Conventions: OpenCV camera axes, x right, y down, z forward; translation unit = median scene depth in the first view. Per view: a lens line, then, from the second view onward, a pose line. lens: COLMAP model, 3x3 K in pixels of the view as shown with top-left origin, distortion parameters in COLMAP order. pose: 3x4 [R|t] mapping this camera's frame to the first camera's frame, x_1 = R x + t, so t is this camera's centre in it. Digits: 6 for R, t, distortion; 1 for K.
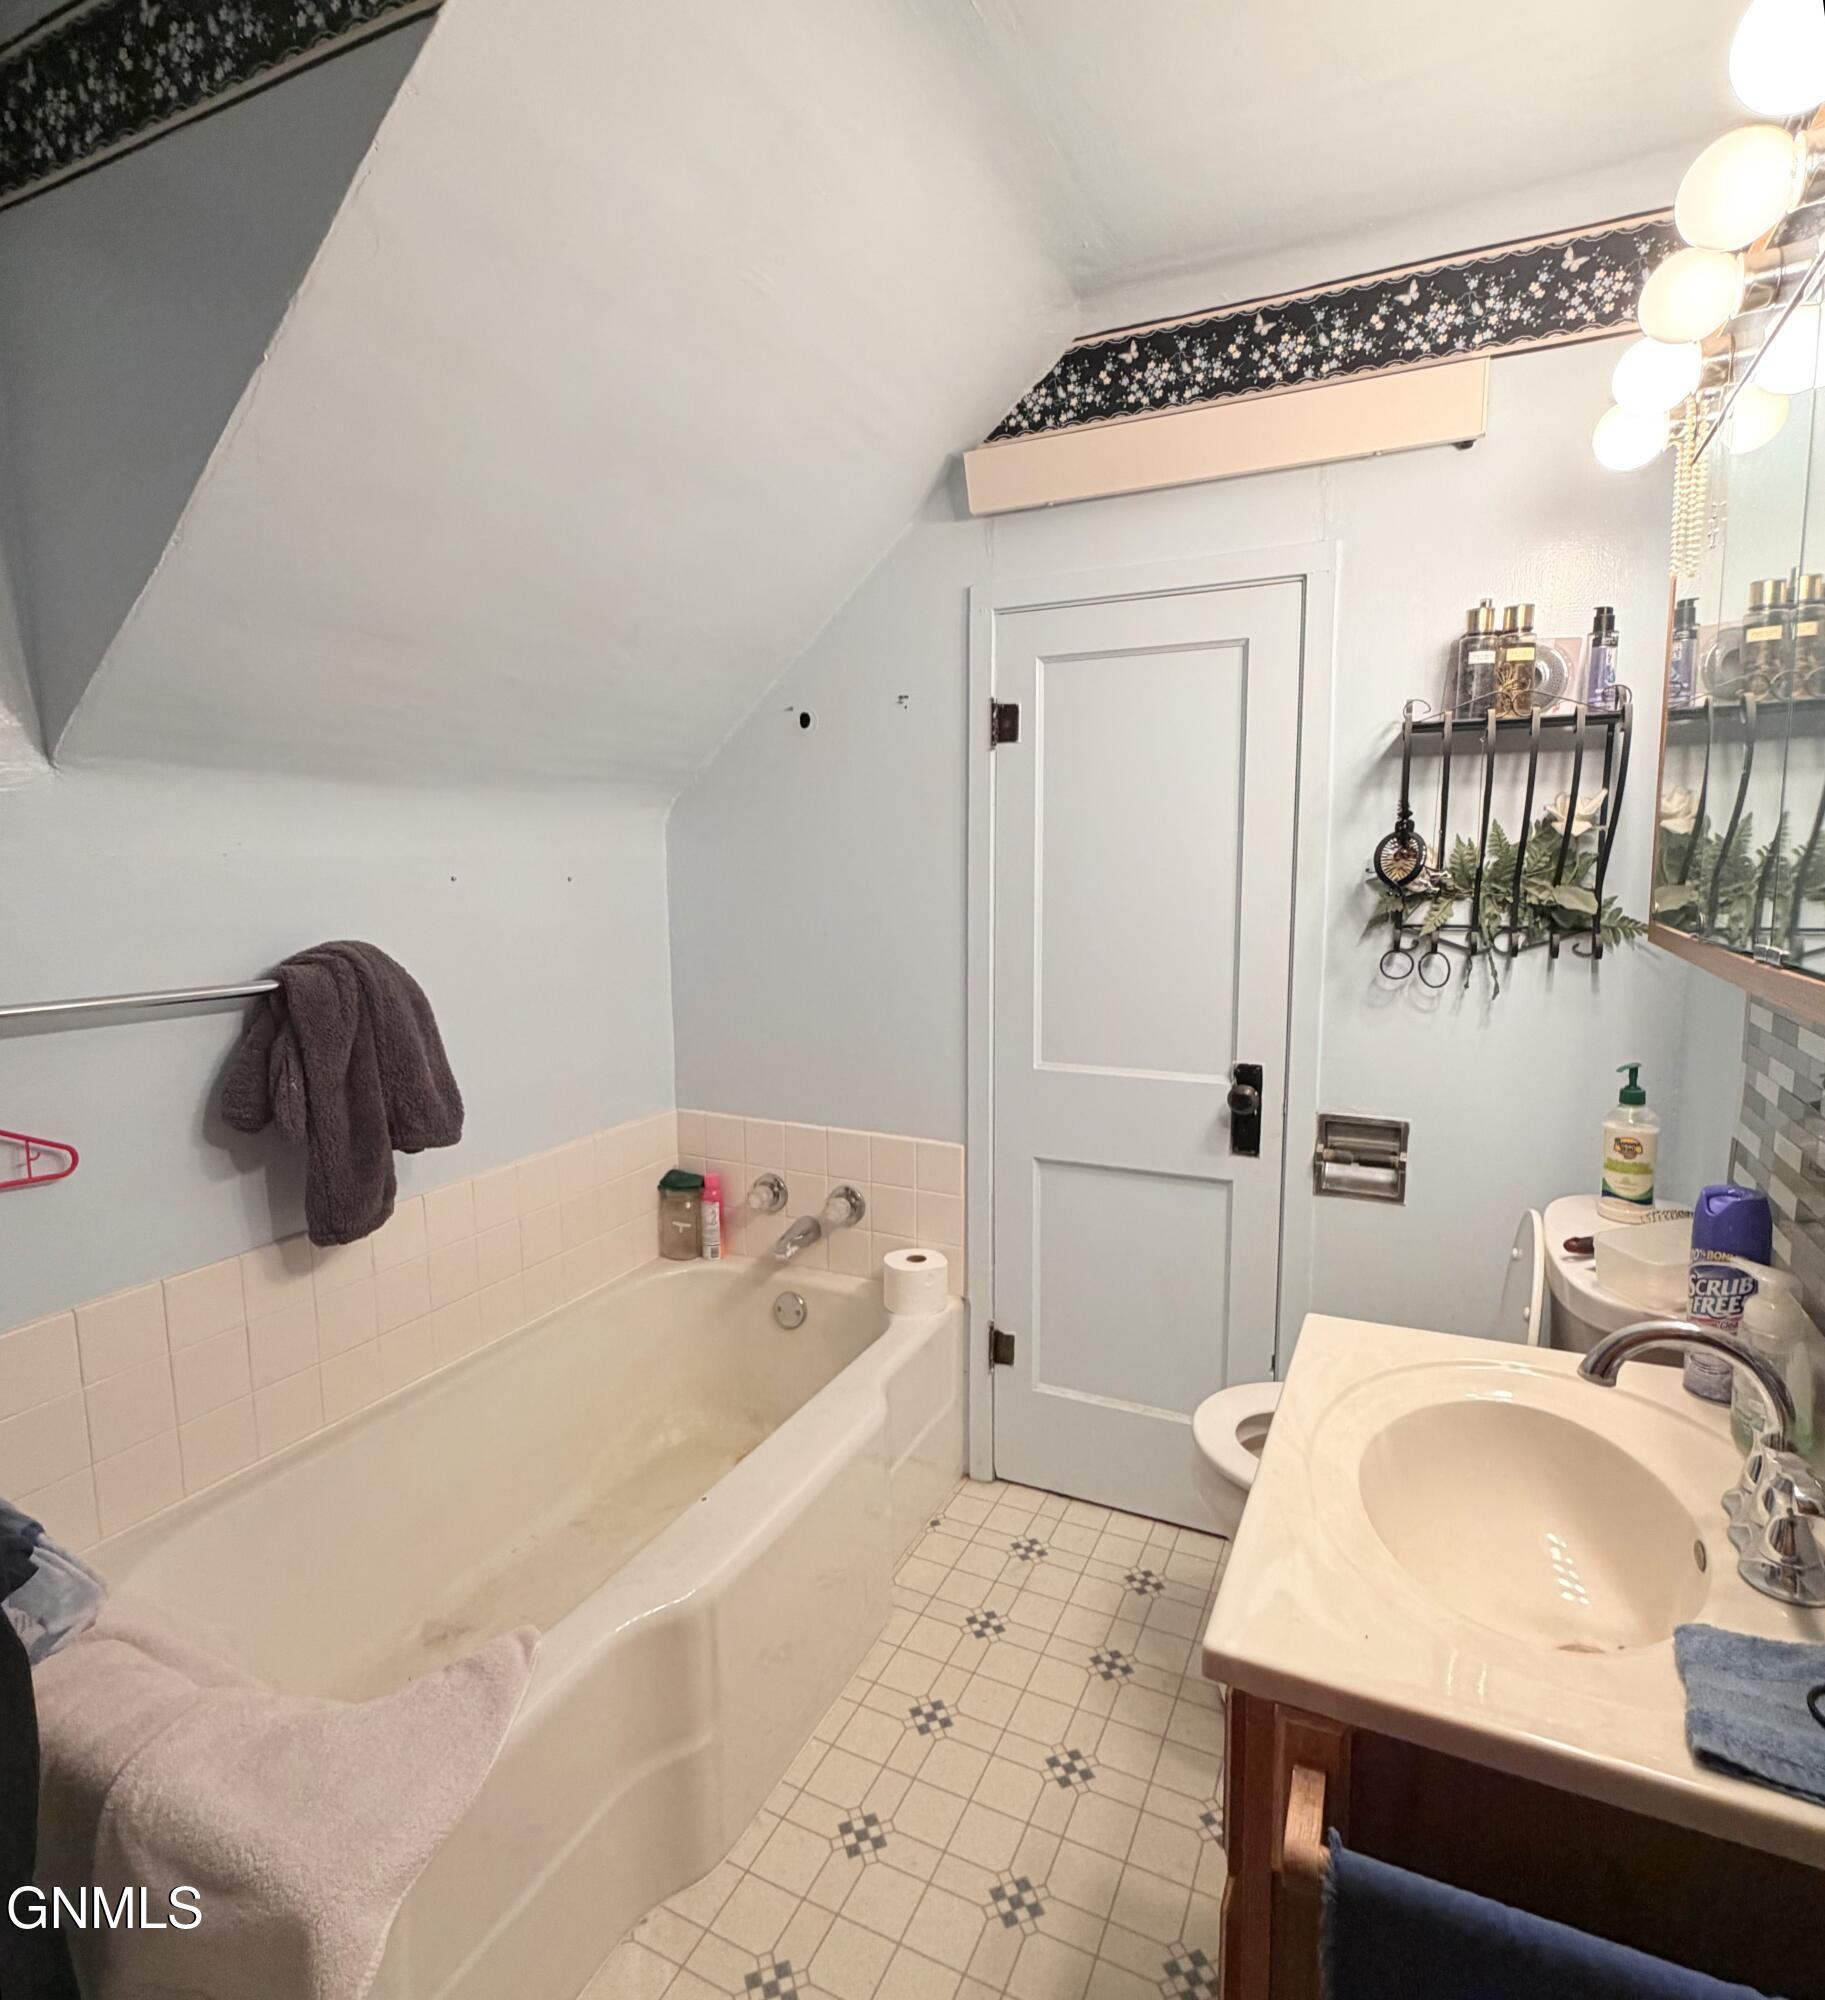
lens RADIAL K [[1075.8, 0, 912.5], [0, 1075.8, 1000.0], [0, 0, 1]] dist [0.002648, 0.000874]
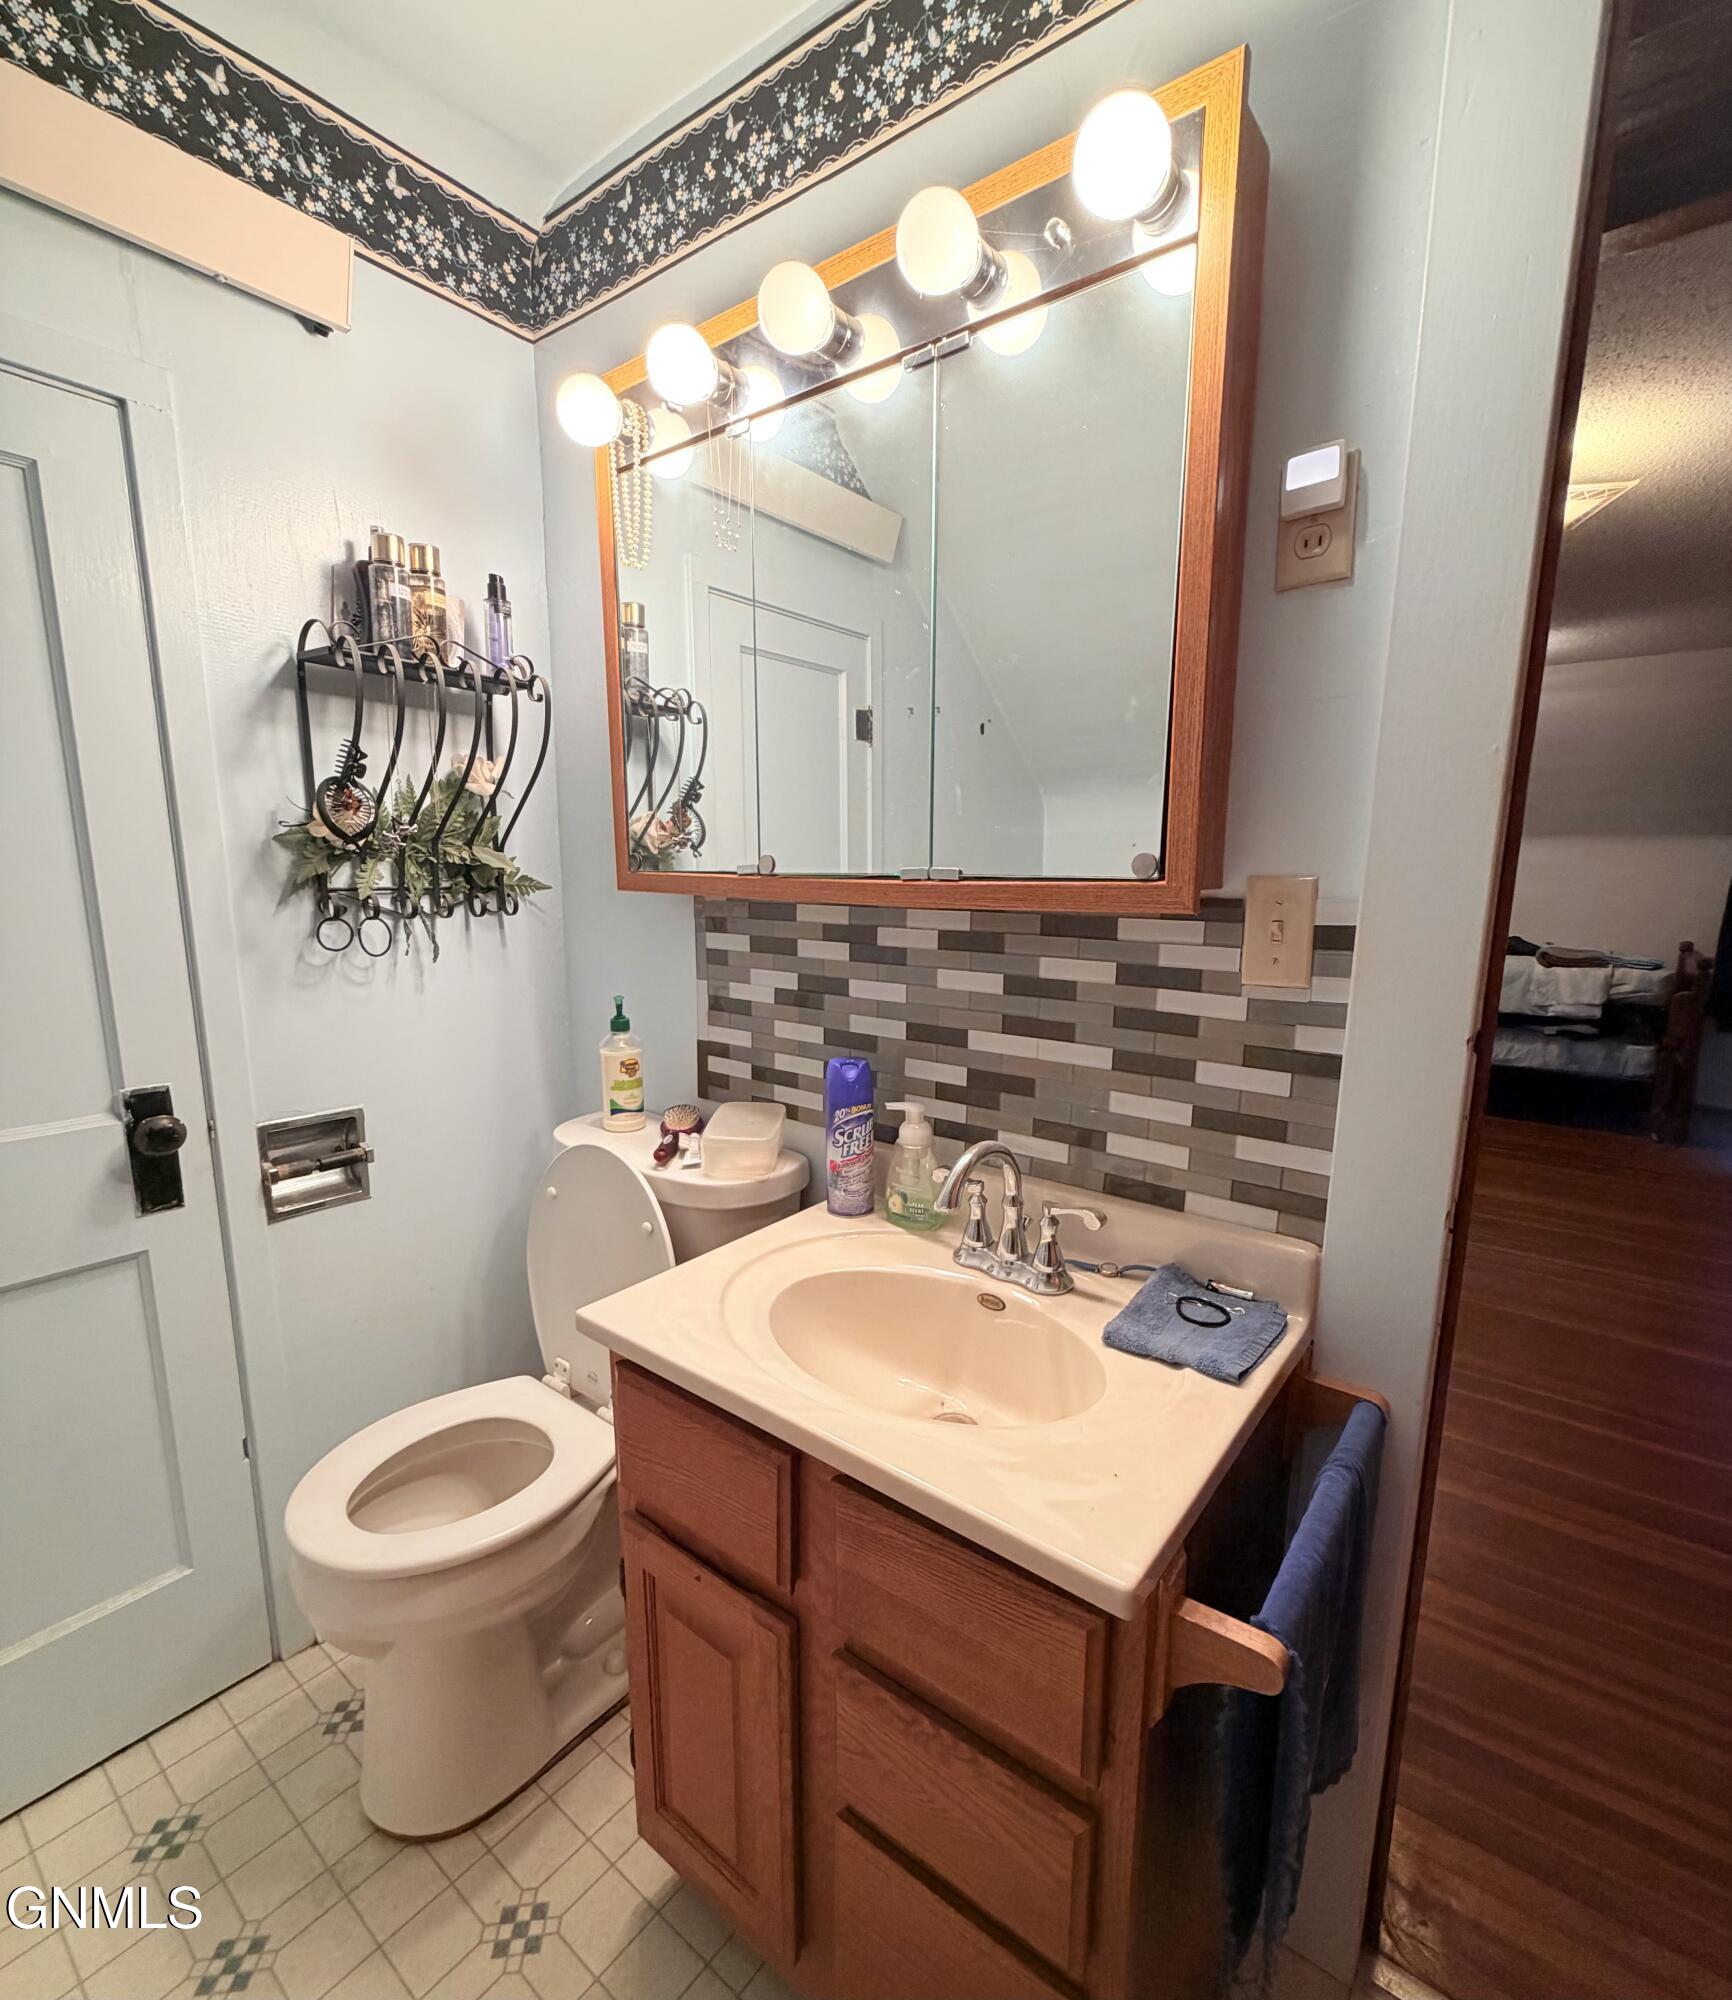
lens RADIAL K [[926.6, 0, 866.5], [0, 926.6, 1043.9], [0, 0, 1]] dist [-0.001136, 0.000289]
pose [[0.215774, -0.170992, 0.961355, -0.196676], [0.117720, 0.981922, 0.148228, -0.006037], [-0.969321, 0.081187, 0.232003, 0.412776]]
